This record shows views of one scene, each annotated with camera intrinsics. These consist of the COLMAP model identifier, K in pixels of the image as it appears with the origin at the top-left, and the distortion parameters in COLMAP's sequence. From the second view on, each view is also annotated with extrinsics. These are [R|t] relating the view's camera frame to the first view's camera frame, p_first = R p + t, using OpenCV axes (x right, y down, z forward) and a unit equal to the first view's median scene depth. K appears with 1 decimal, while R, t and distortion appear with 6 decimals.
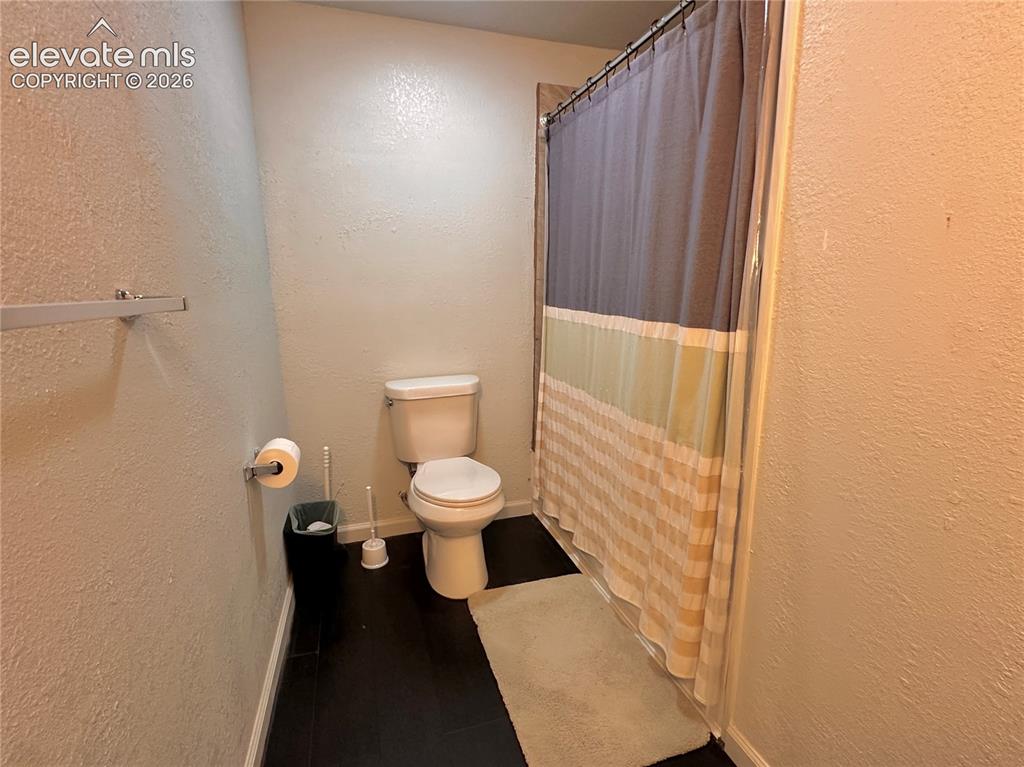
lens RADIAL K [[499.0, 0, 511.5], [0, 499.0, 376.8], [0, 0, 1]] dist [-0.001382, -0.000142]
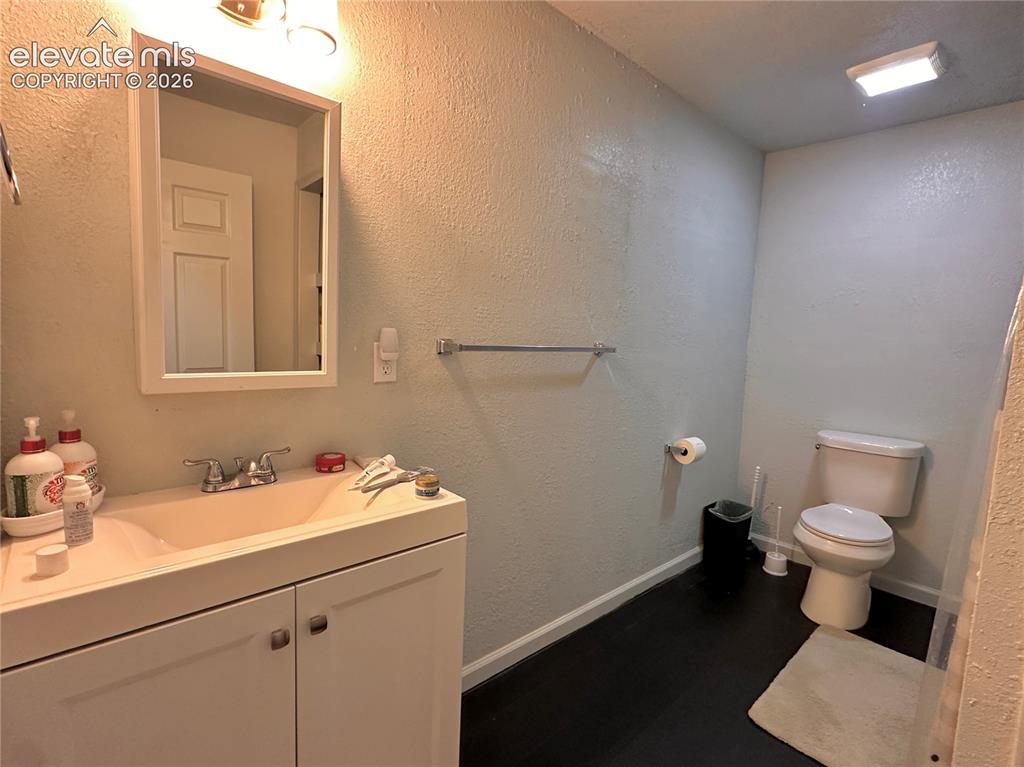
lens RADIAL K [[499.0, 0, 511.5], [0, 499.0, 376.8], [0, 0, 1]] dist [-0.001382, -0.000142]
pose [[0.412735, 0.103458, -0.904956, 0.552524], [-0.207973, 0.977988, 0.016954, 0.022360], [0.886790, 0.181209, 0.425167, -0.187443]]
